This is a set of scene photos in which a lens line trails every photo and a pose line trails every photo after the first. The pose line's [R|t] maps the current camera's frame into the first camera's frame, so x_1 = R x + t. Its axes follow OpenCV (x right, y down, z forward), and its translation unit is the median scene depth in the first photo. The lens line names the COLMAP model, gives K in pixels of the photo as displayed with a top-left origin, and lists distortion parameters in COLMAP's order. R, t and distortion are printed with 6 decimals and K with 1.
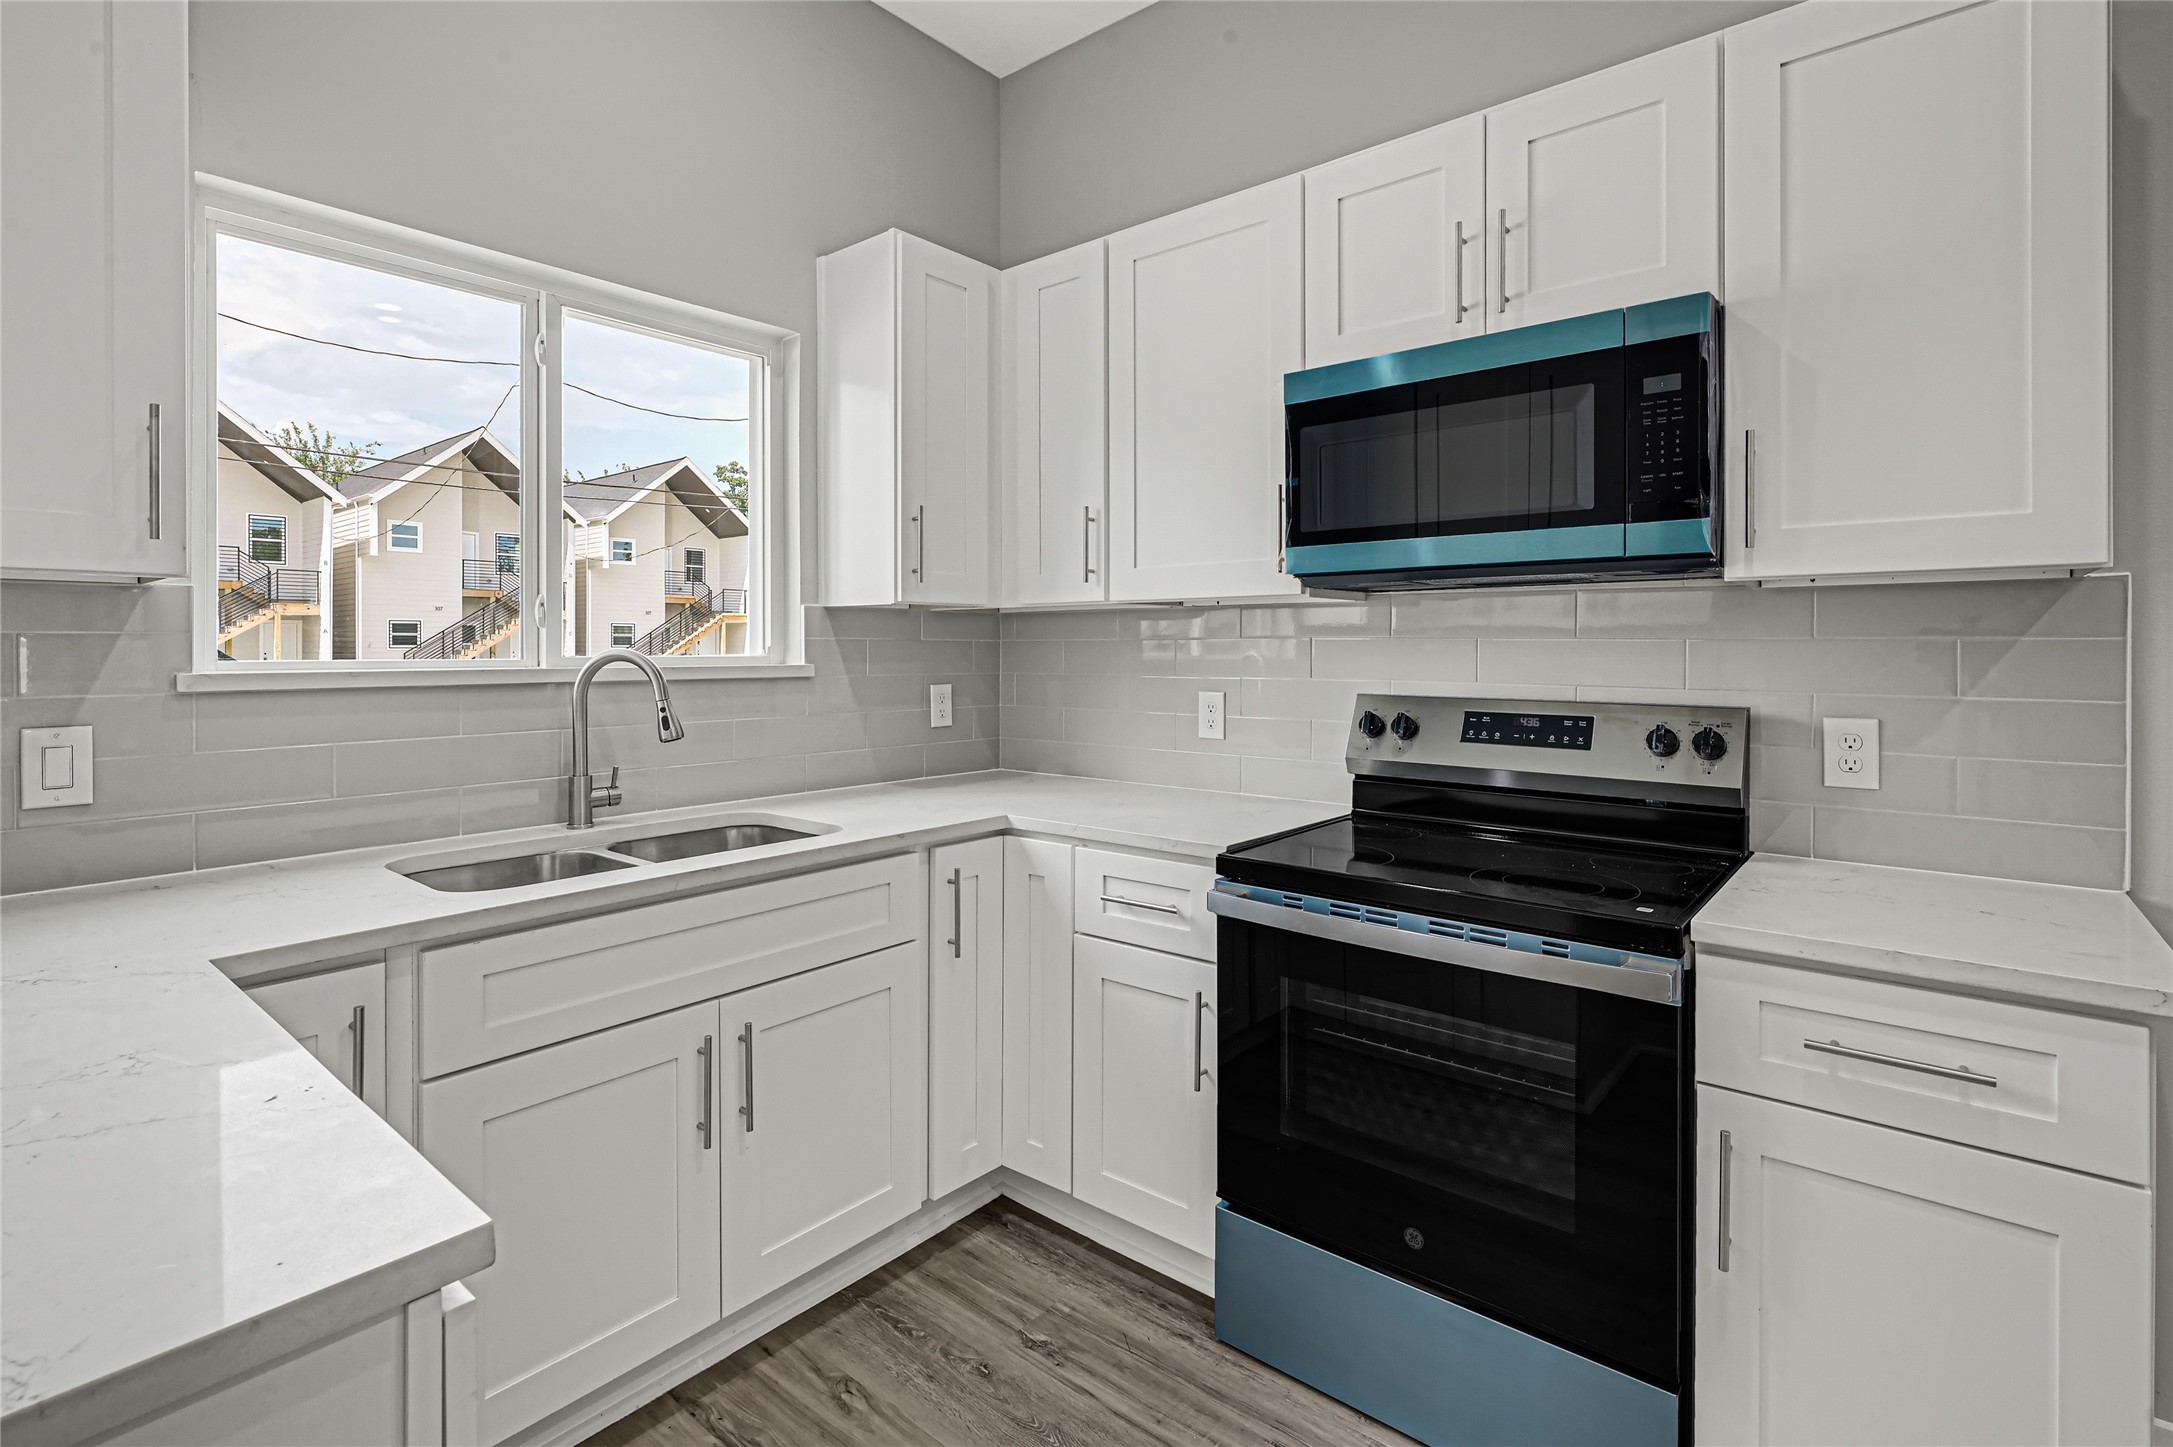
lens RADIAL K [[1032.0, 0, 1083.2], [0, 1032.0, 646.3], [0, 0, 1]] dist [0.005255, -0.000054]
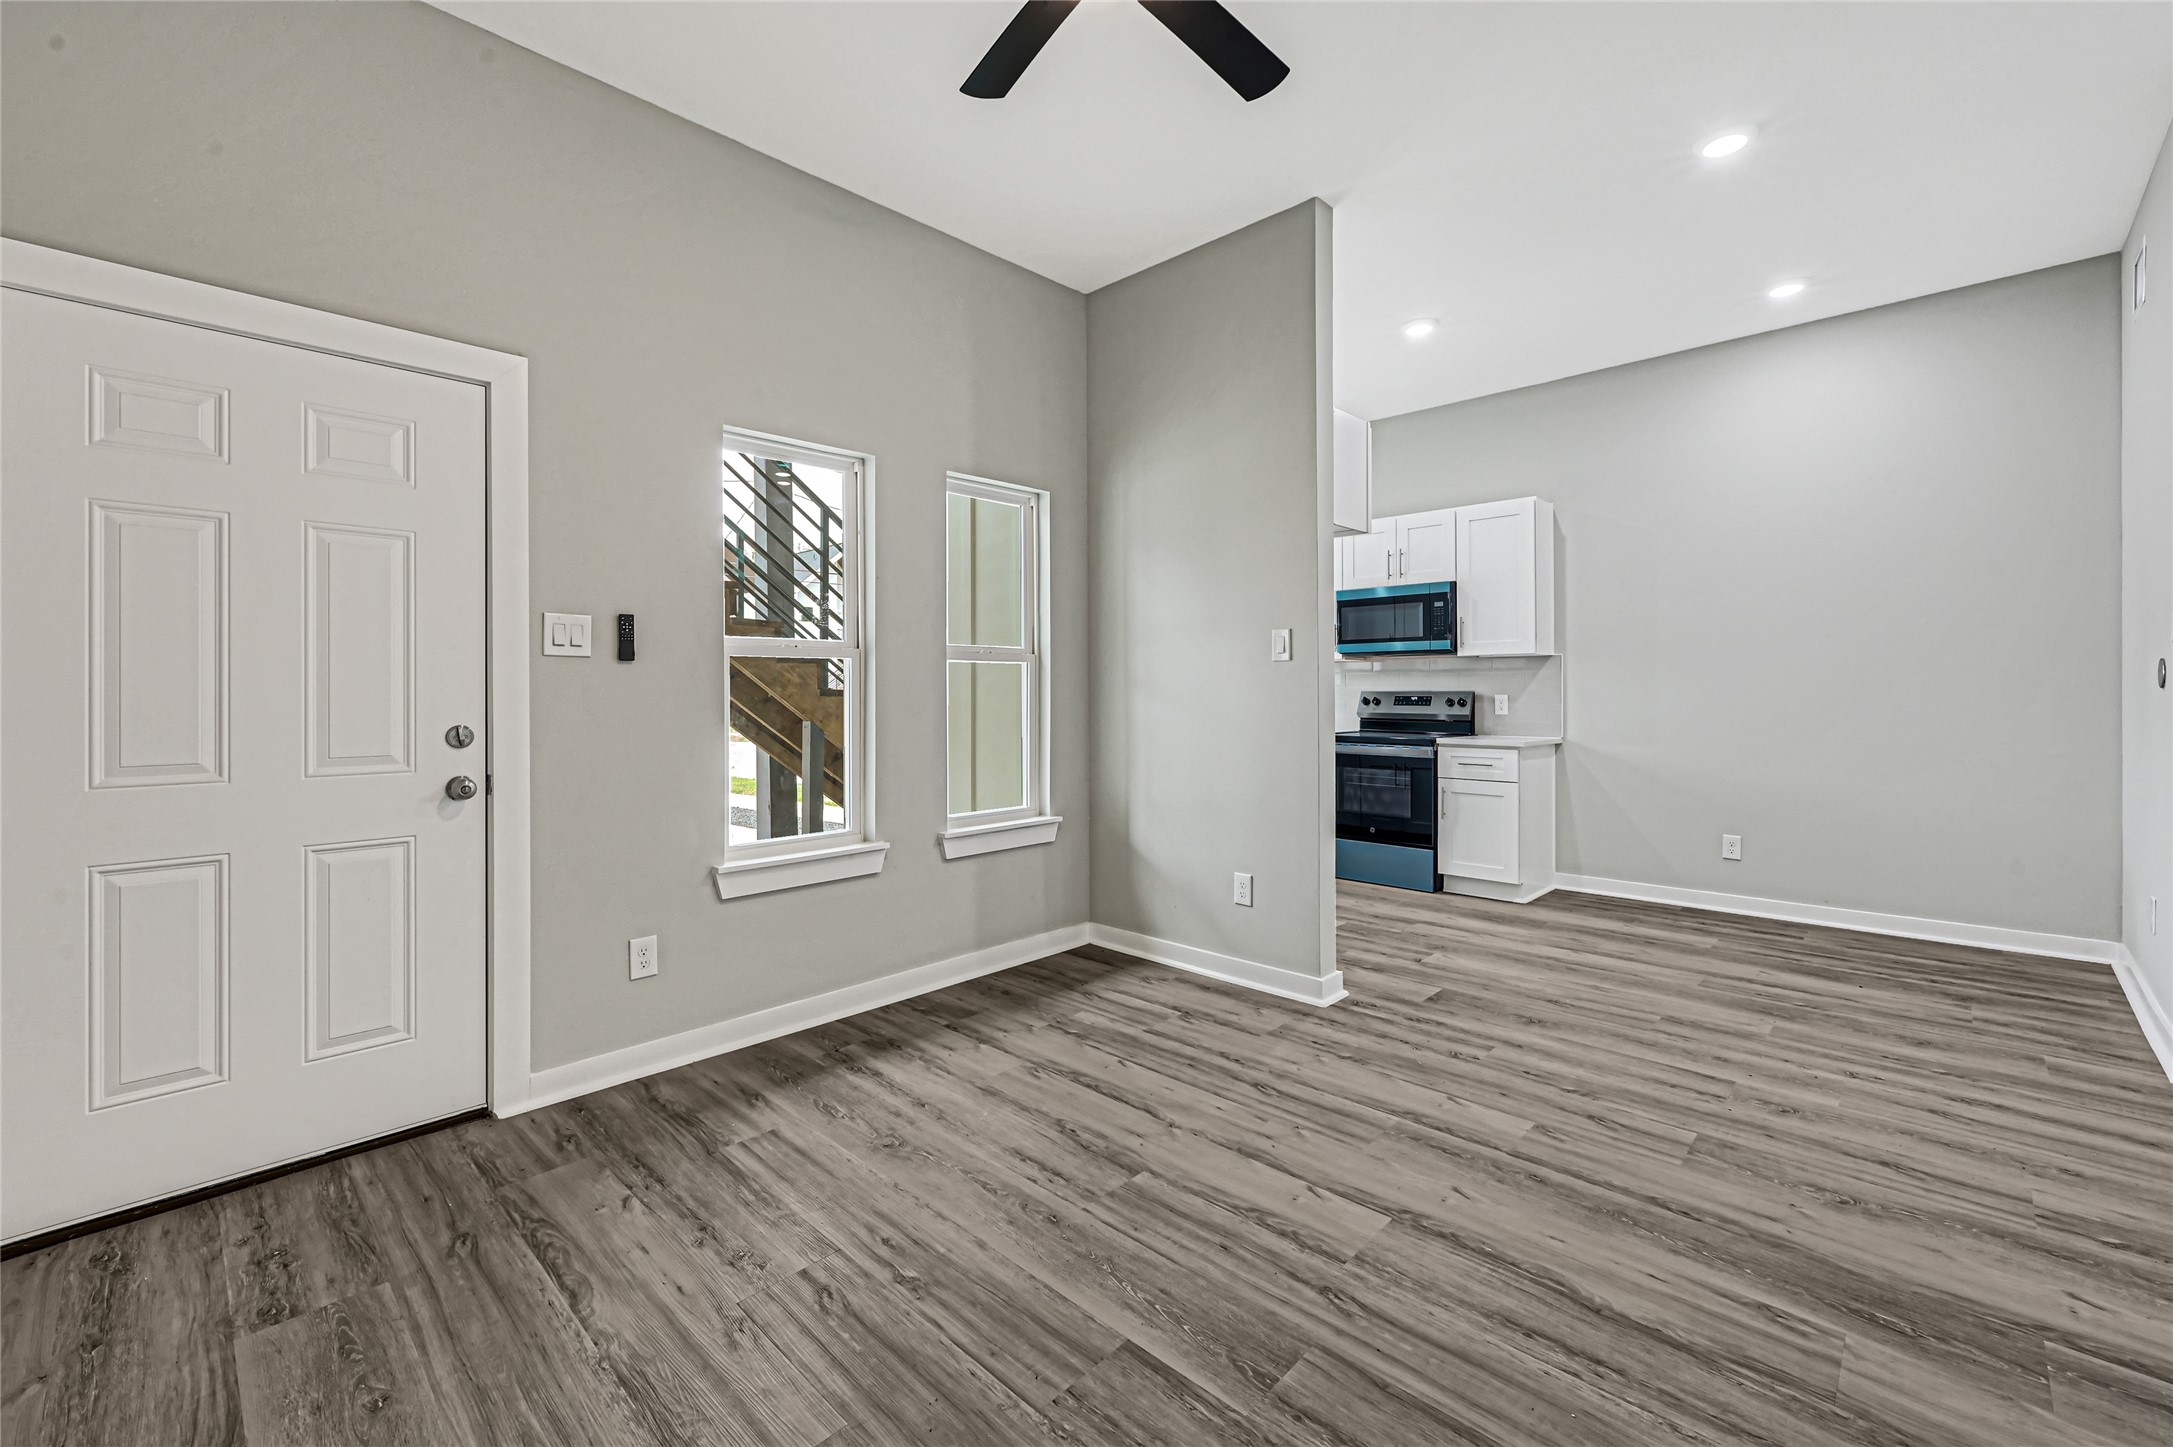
lens RADIAL K [[903.8, 0, 1074.7], [0, 903.8, 689.9], [0, 0, 1]] dist [-0.000855, -0.000032]
pose [[0.995697, -0.001575, -0.092656, -0.393115], [0.000943, 0.999976, -0.006863, 0.069016], [0.092665, 0.006747, 0.995675, -2.064964]]
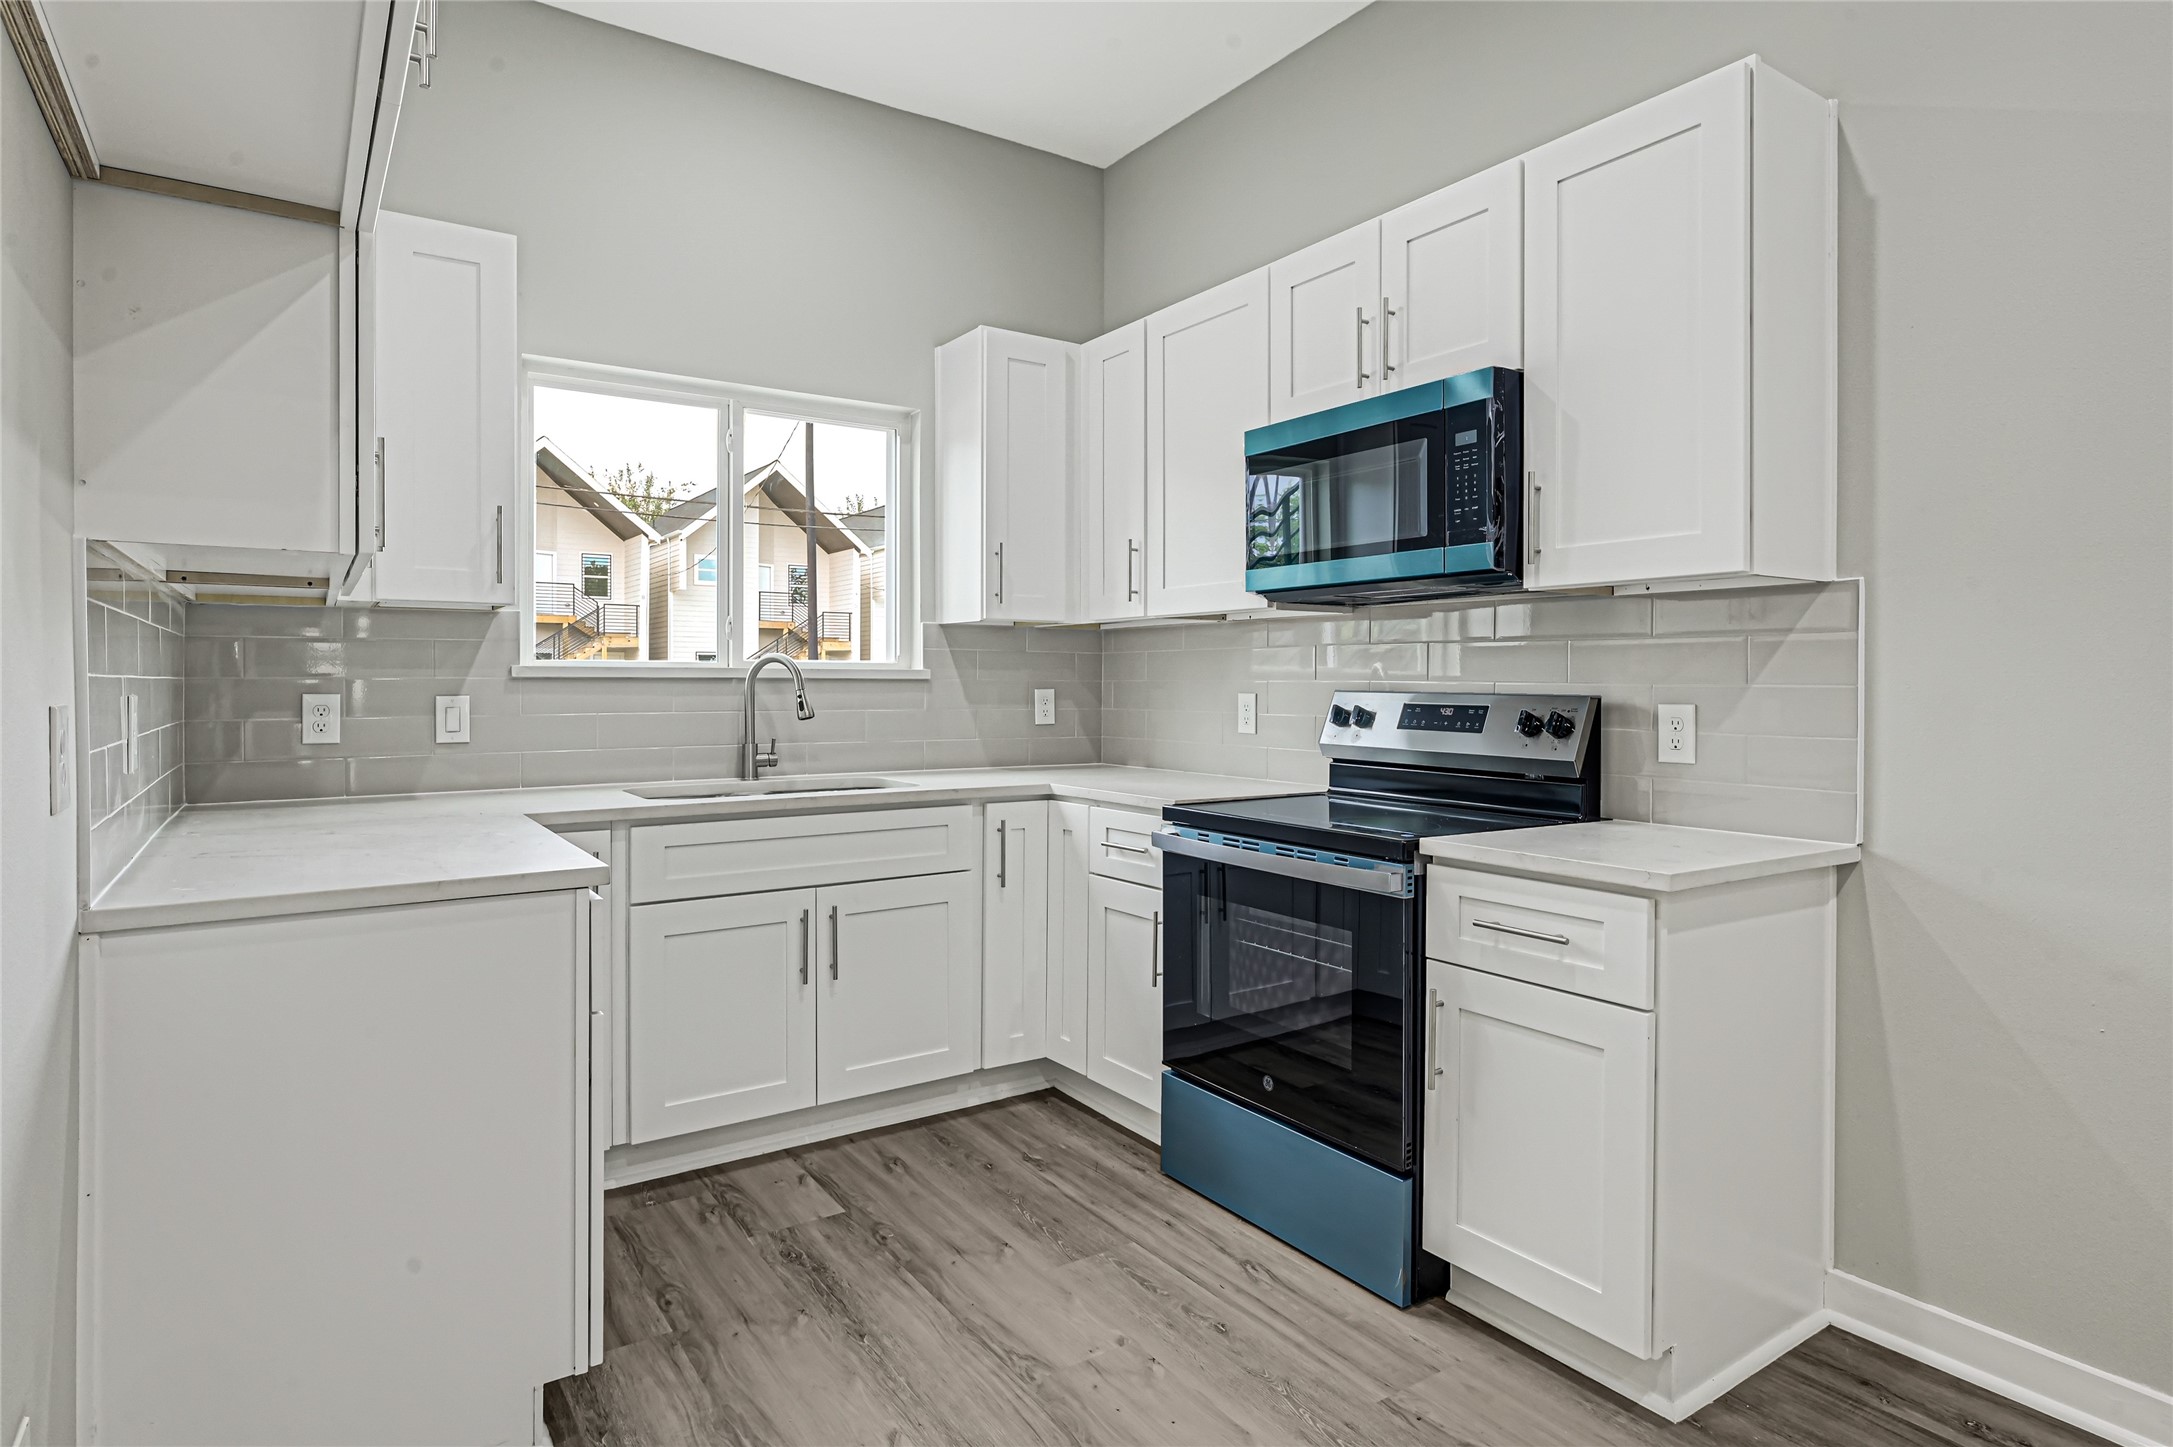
lens RADIAL K [[1208.4, 0, 1088.8], [0, 1208.4, 683.3], [0, 0, 1]] dist [0.019193, -0.000335]
pose [[0.959251, 0.002256, -0.282545, 0.460768], [-0.002105, 0.999997, 0.000837, 0.043458], [0.282547, -0.000208, 0.959254, -0.494490]]
